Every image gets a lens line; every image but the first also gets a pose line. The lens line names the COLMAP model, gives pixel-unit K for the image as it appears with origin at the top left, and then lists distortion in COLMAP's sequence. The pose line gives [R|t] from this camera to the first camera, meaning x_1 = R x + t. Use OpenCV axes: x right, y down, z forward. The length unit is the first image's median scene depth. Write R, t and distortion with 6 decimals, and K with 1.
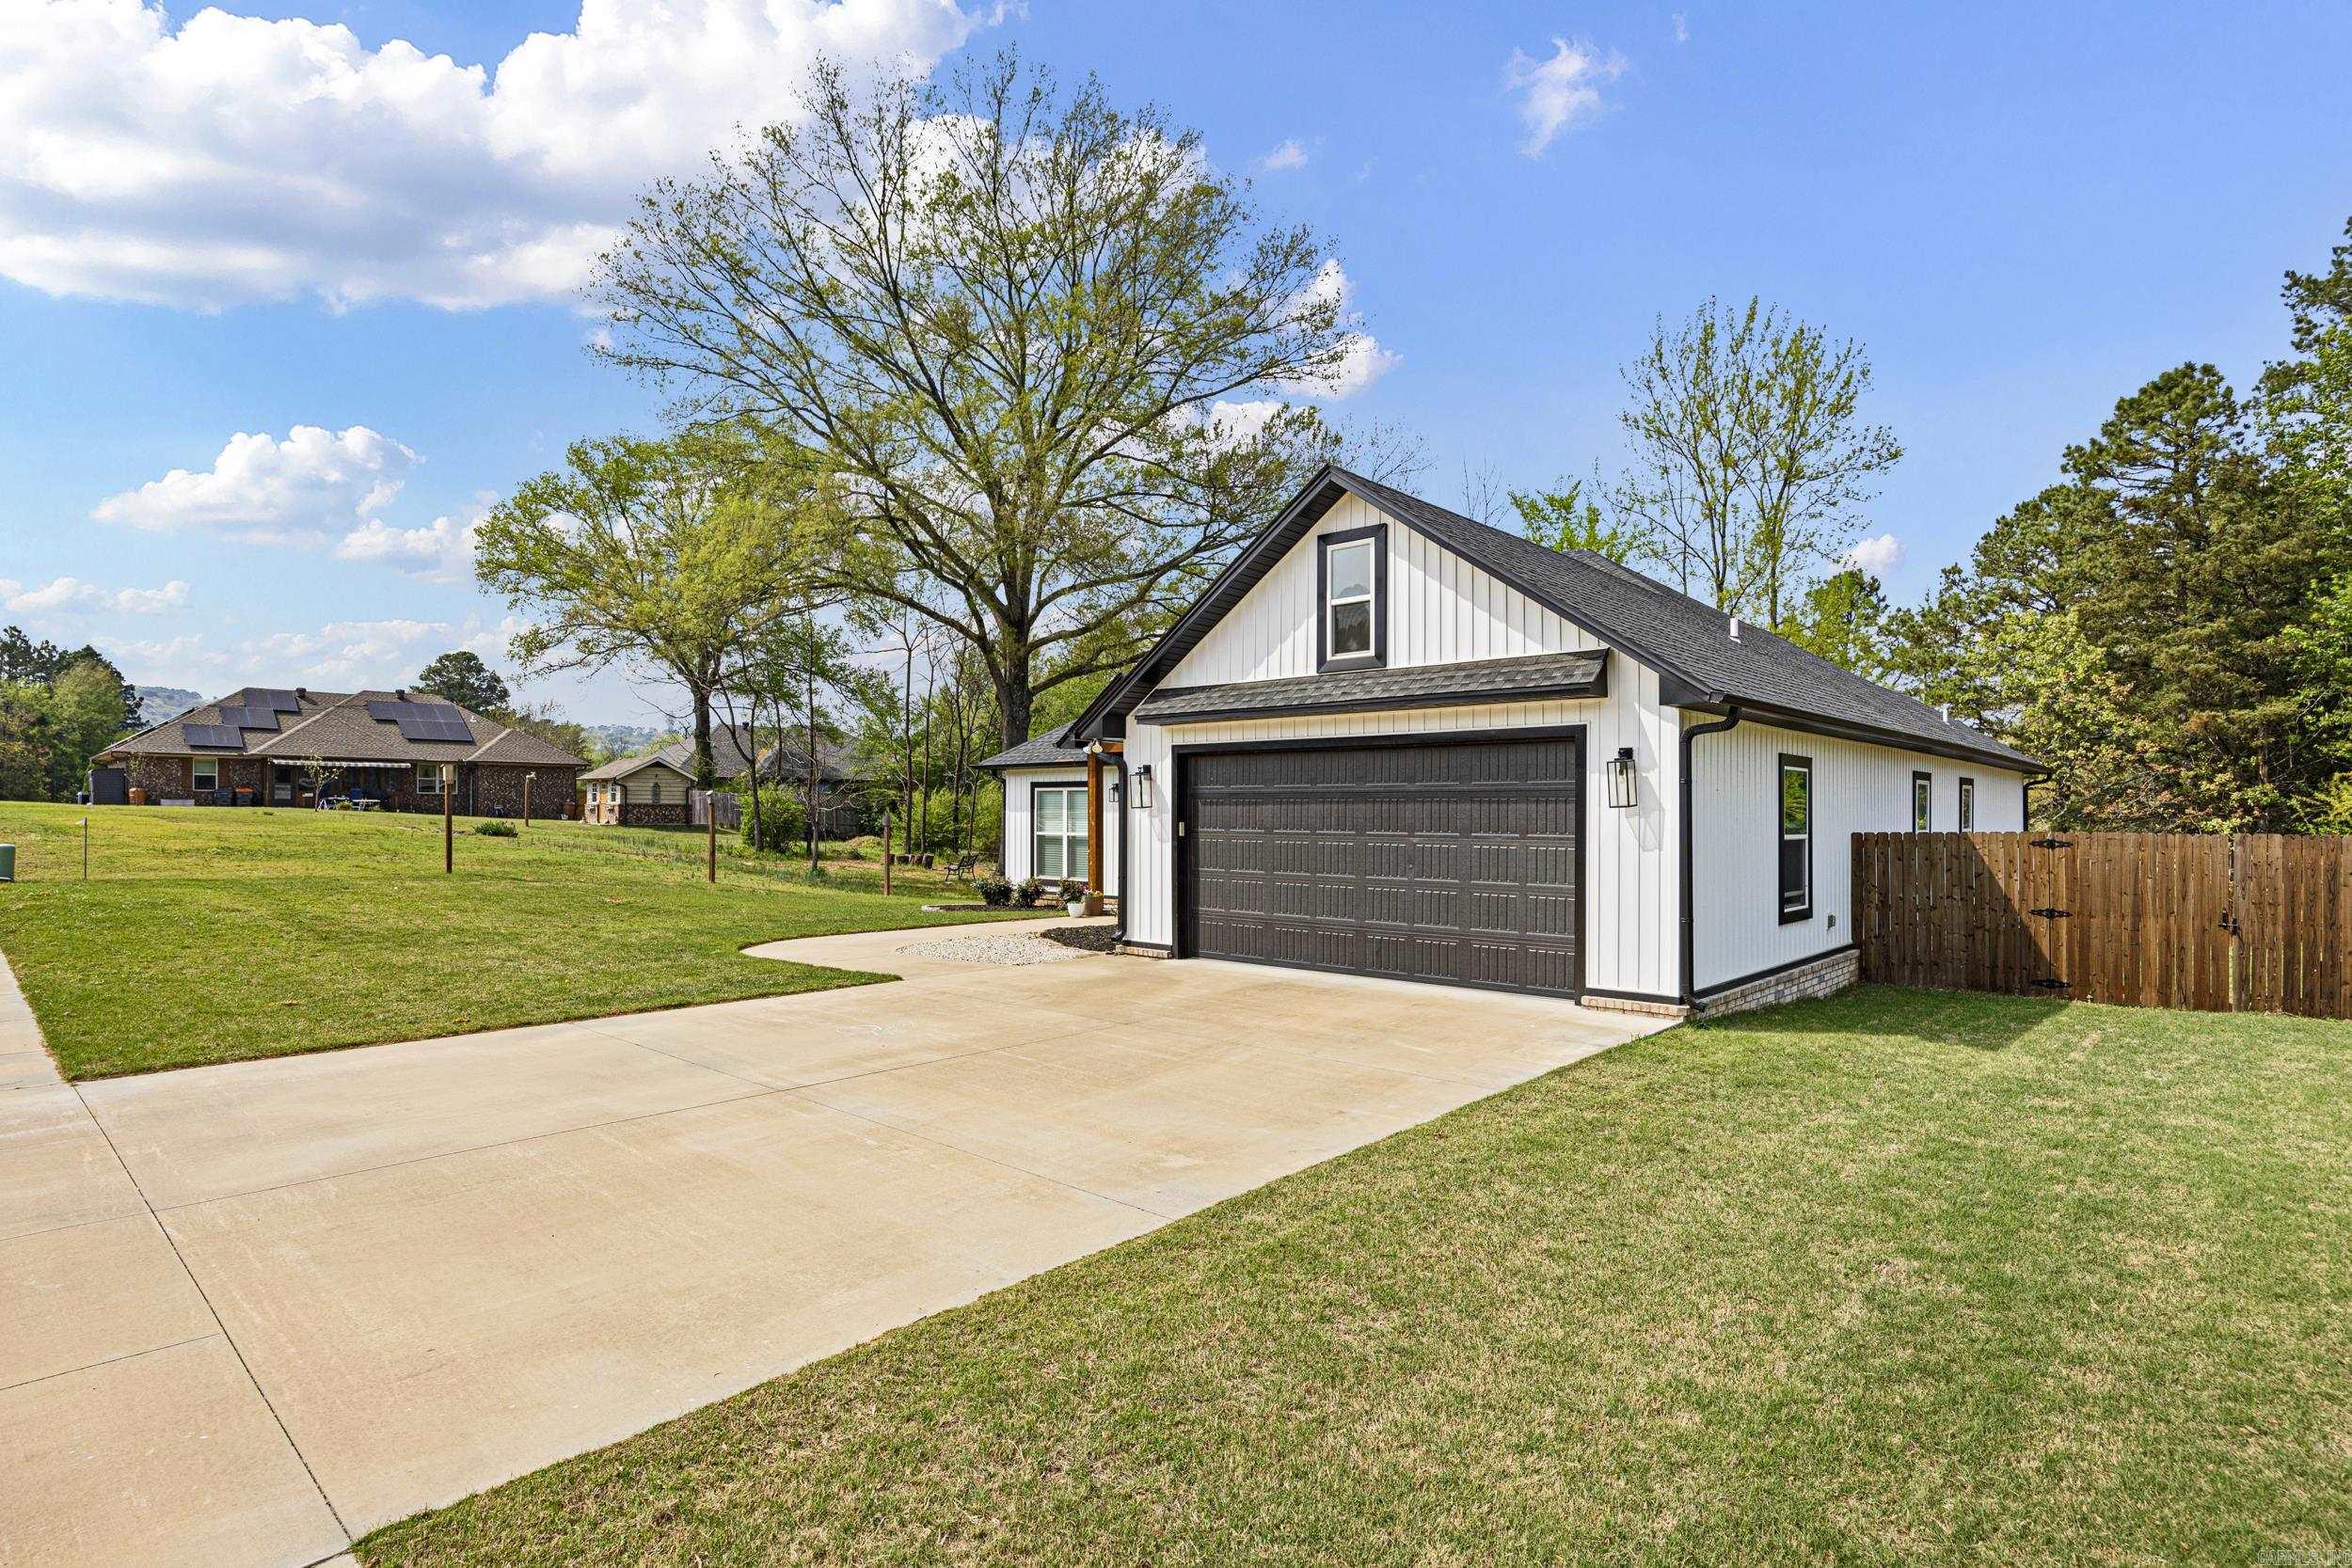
lens RADIAL K [[1169.8, 0, 1179.5], [0, 1169.8, 805.0], [0, 0, 1]] dist [-0.000365, -0.000229]
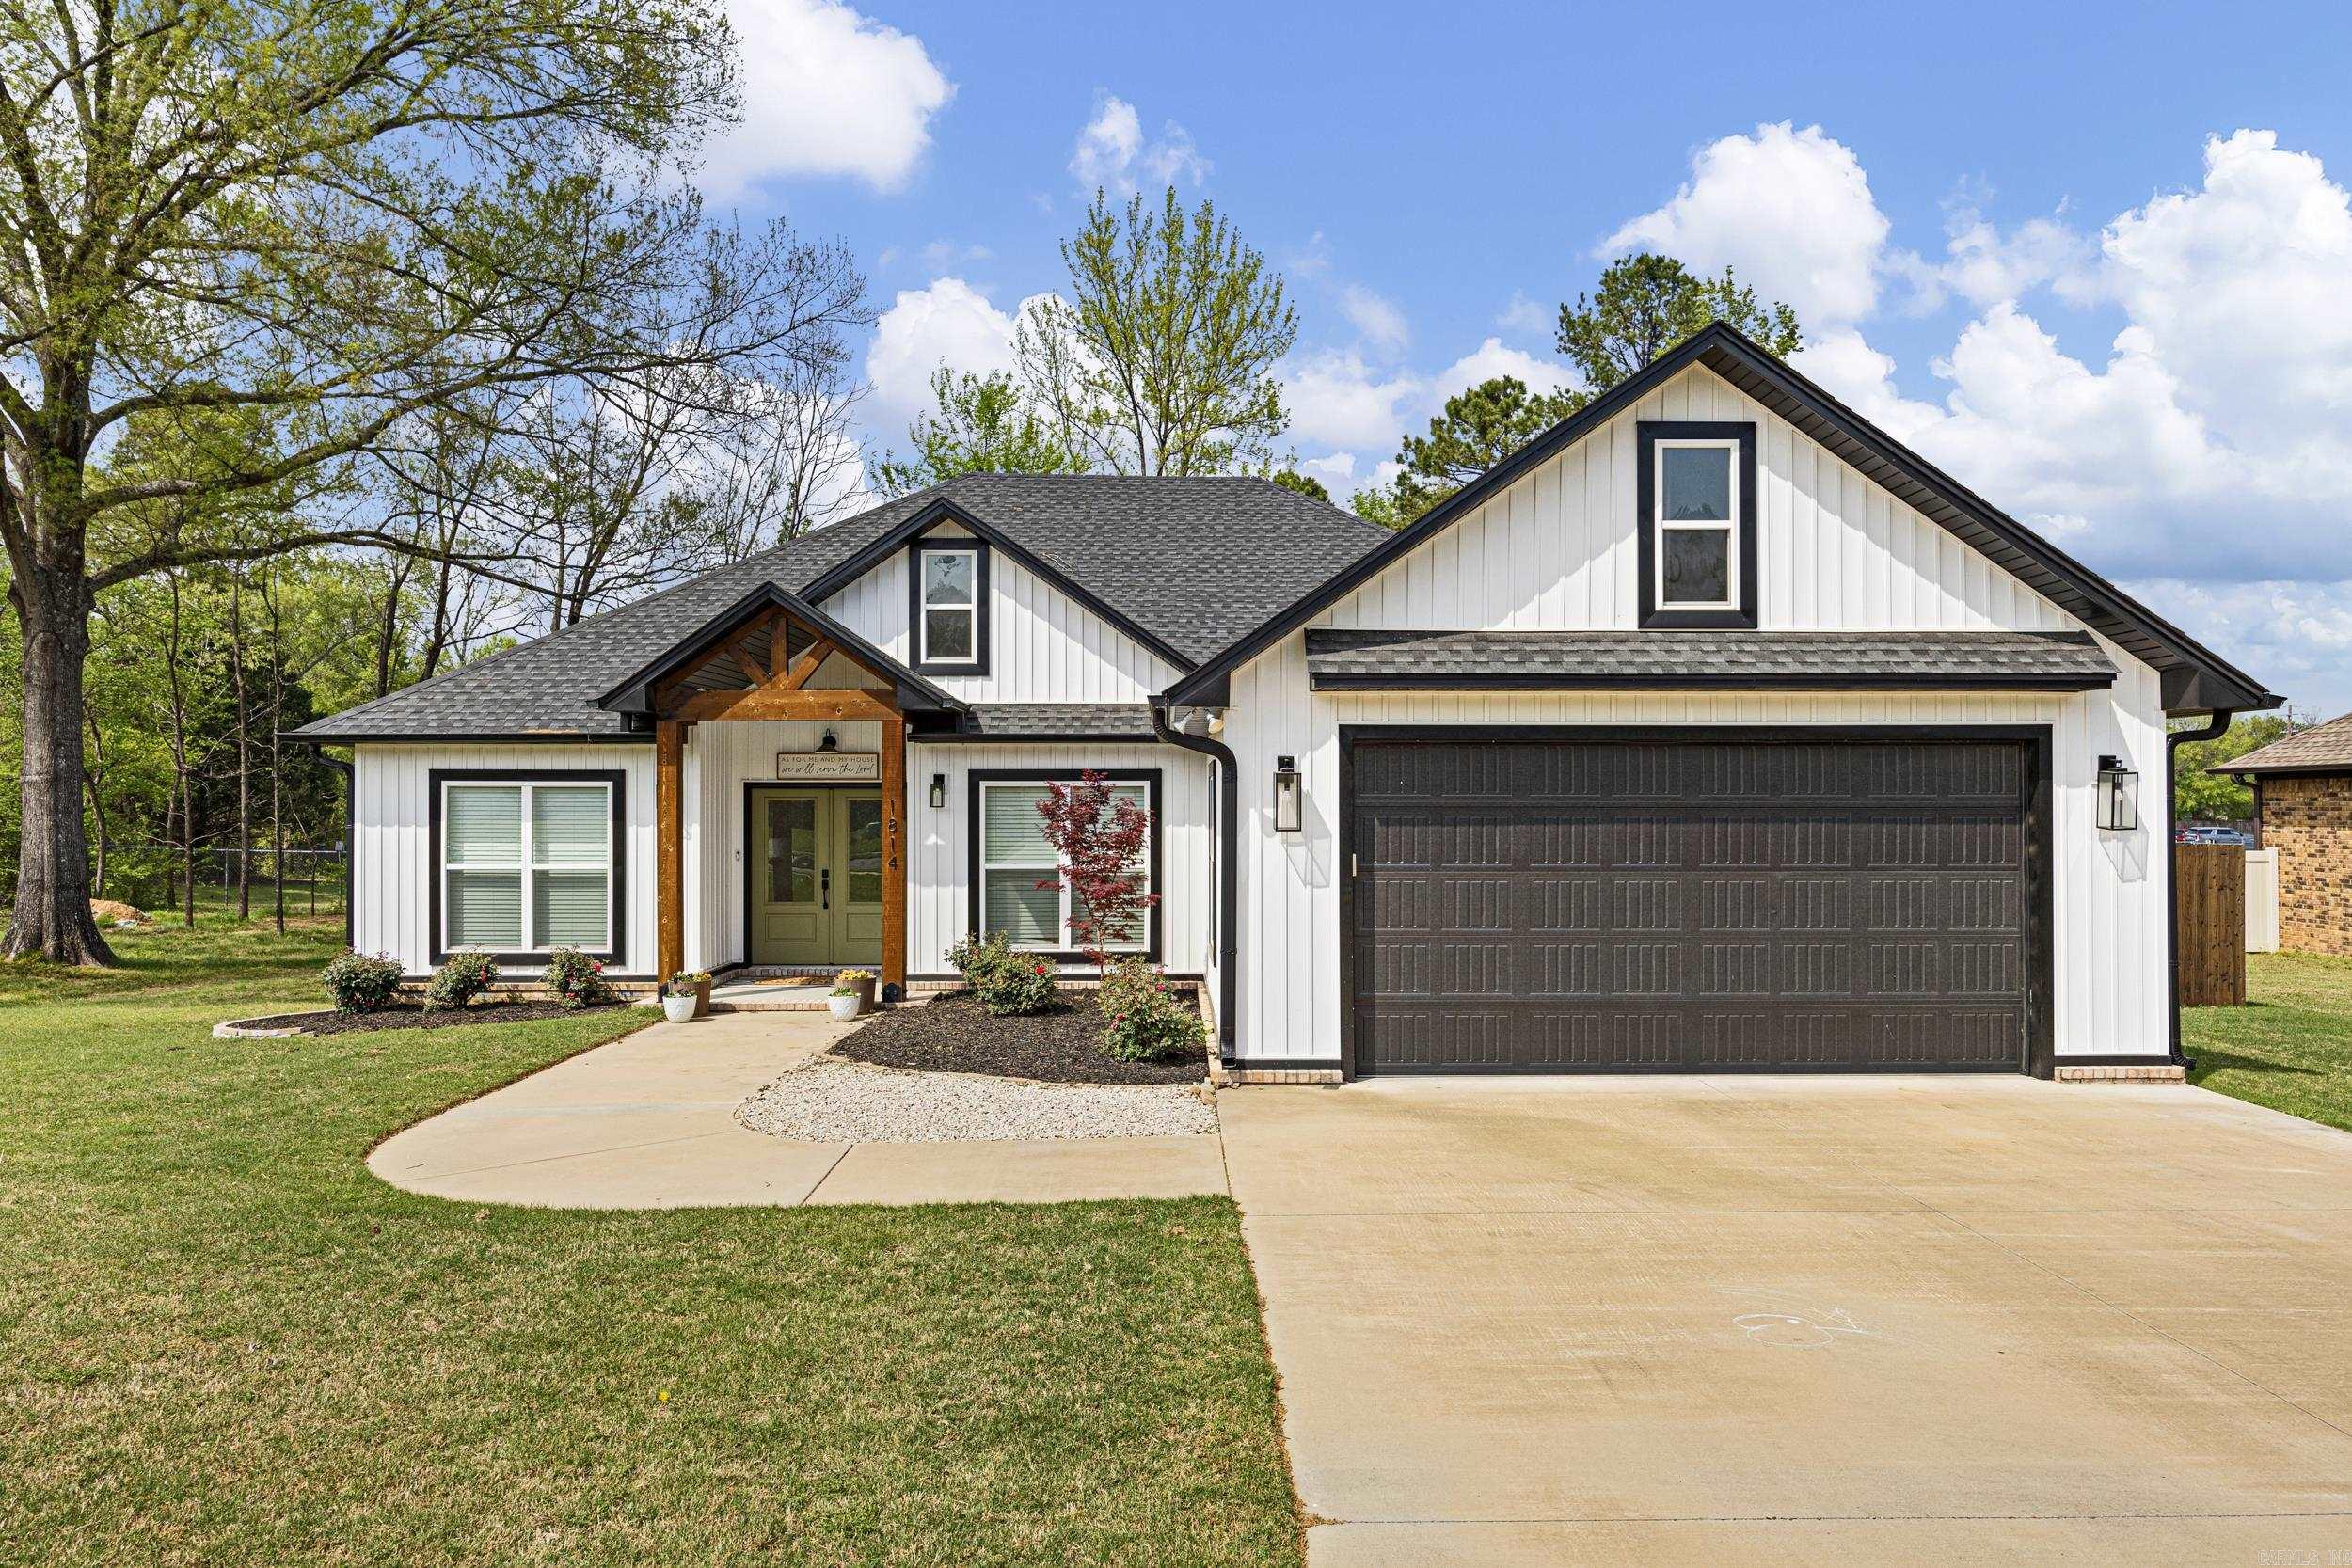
lens RADIAL K [[1509.7, 0, 1176.0], [0, 1509.7, 784.0], [0, 0, 1]] dist [0.001341, 0.000128]
pose [[0.732257, 0.006240, 0.681000, -0.658389], [-0.002145, 0.999974, -0.006857, -0.016864], [-0.681025, 0.003560, 0.732251, 0.548000]]
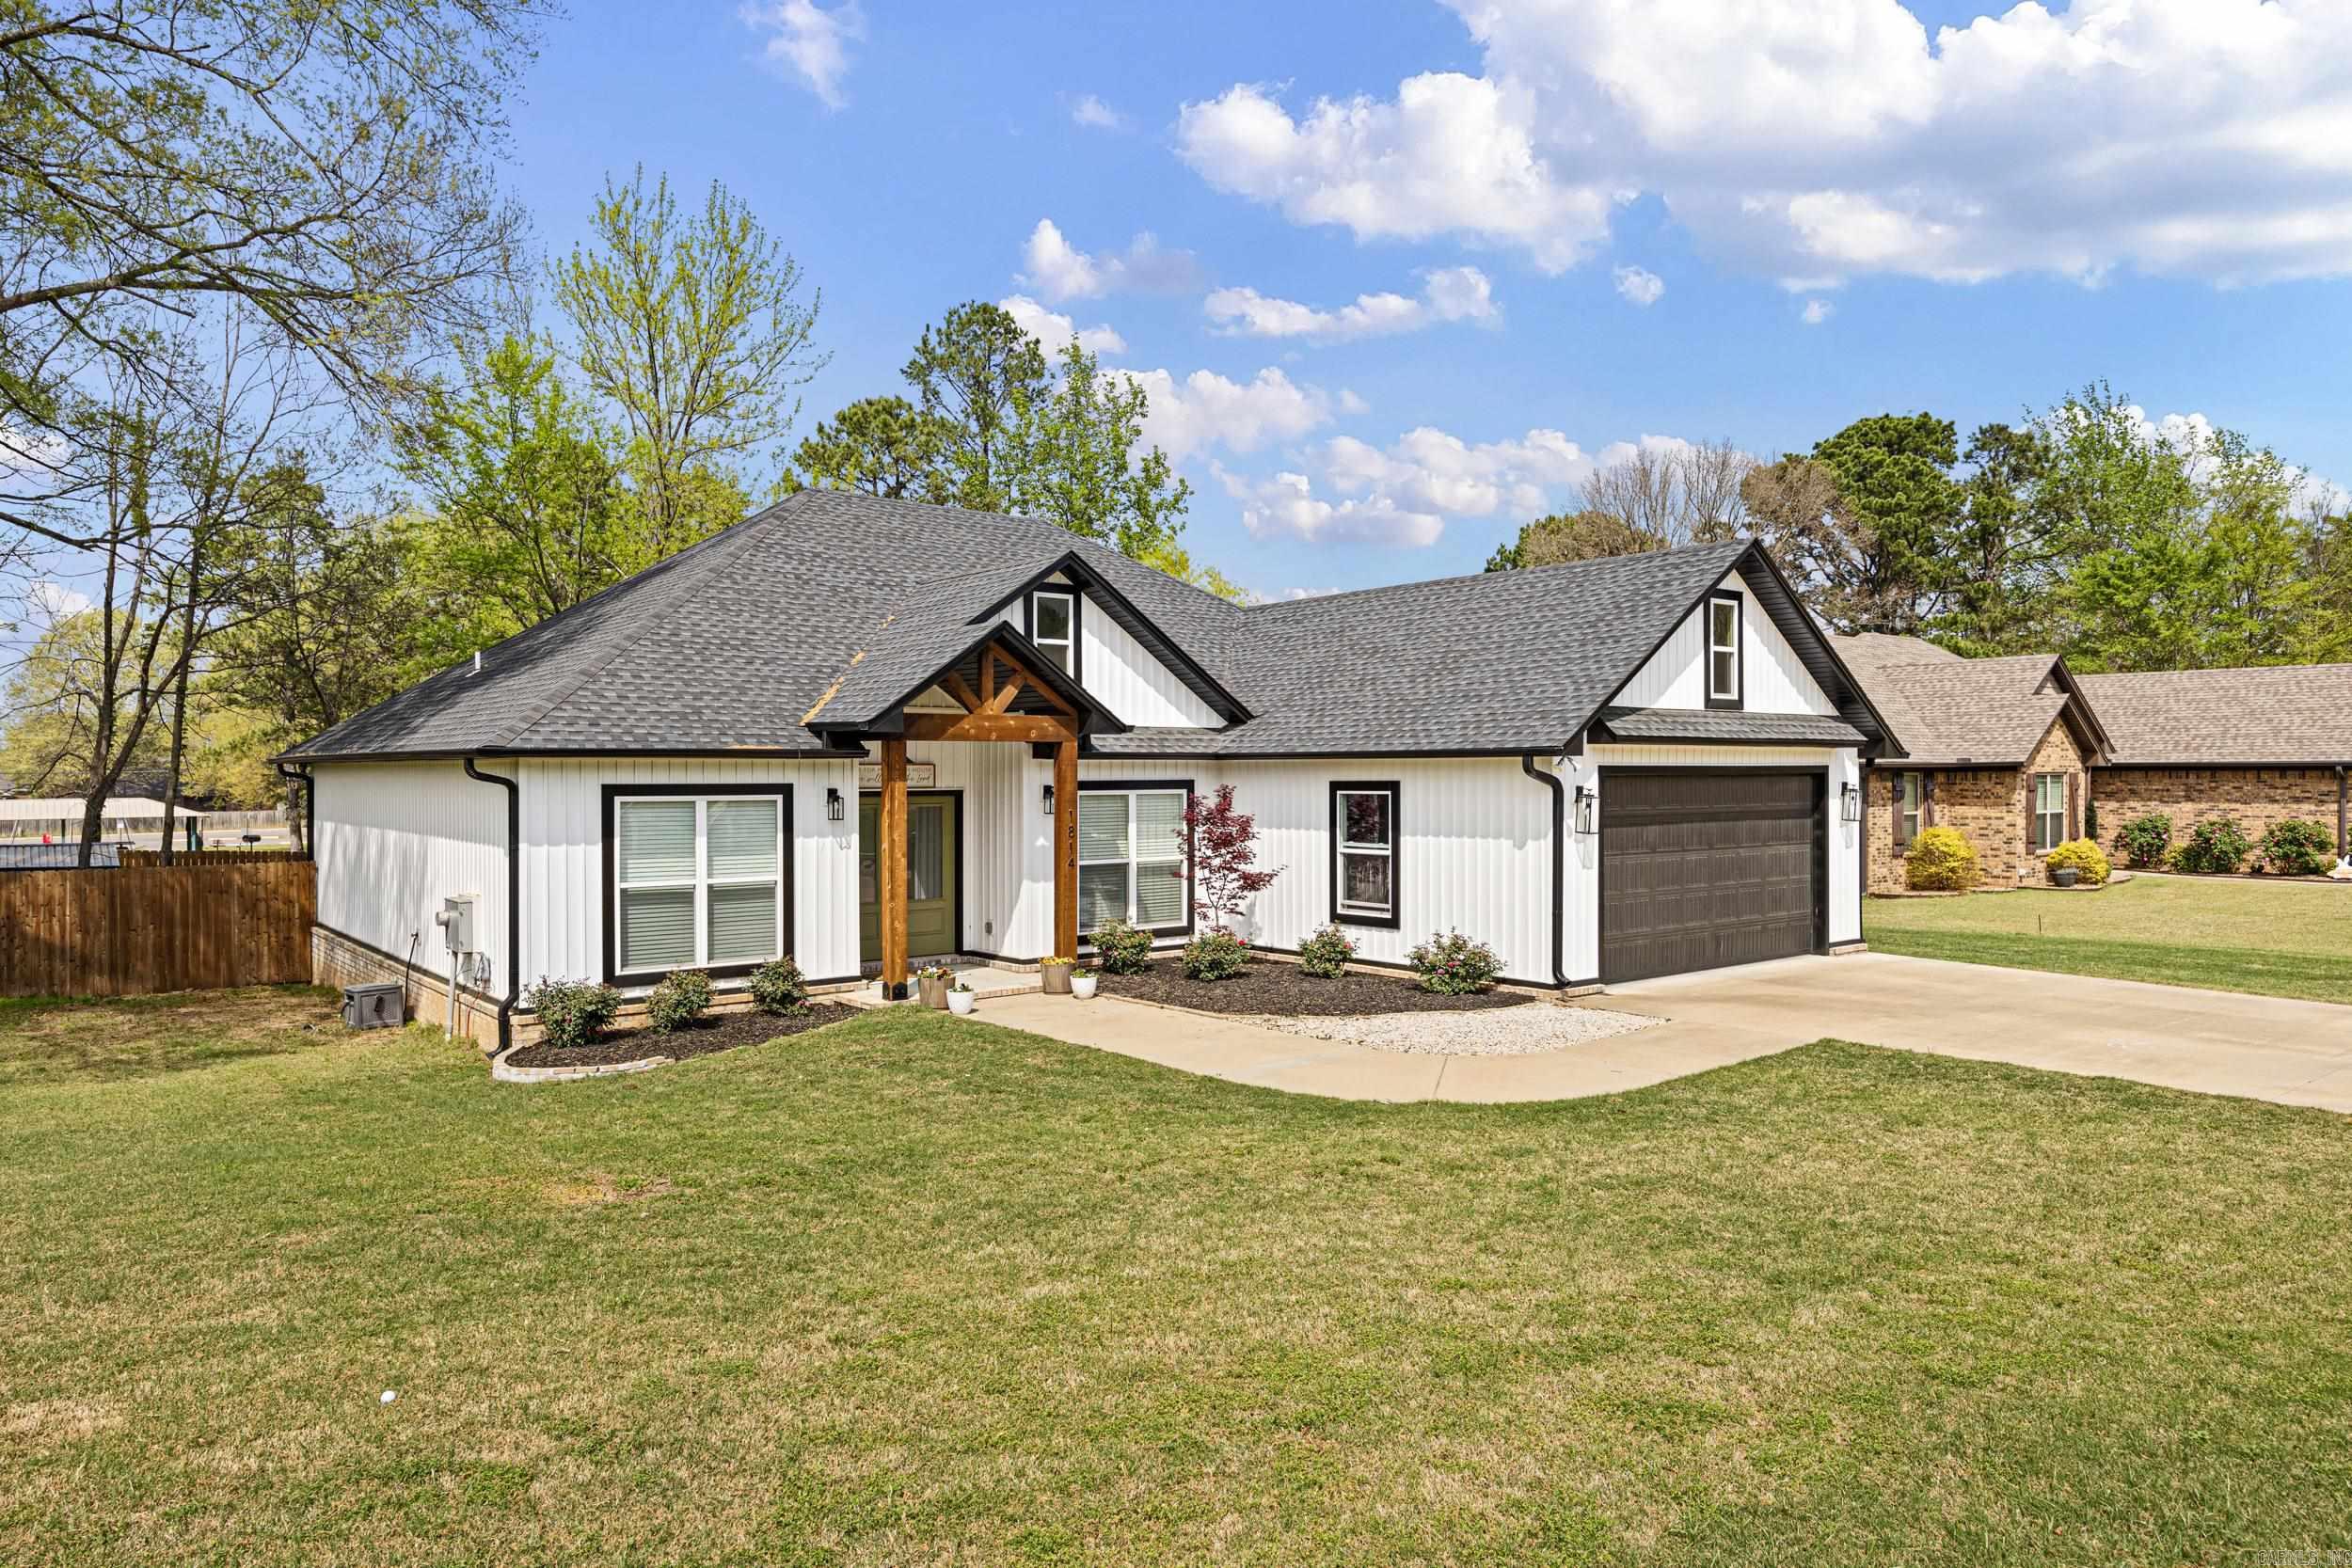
lens RADIAL K [[1509.7, 0, 1176.0], [0, 1509.7, 784.0], [0, 0, 1]] dist [0.001341, 0.000128]
pose [[0.152125, -0.013067, 0.988275, -1.396622], [-0.005149, 0.999889, 0.014013, -0.057049], [-0.988348, -0.007220, 0.152041, 1.277984]]
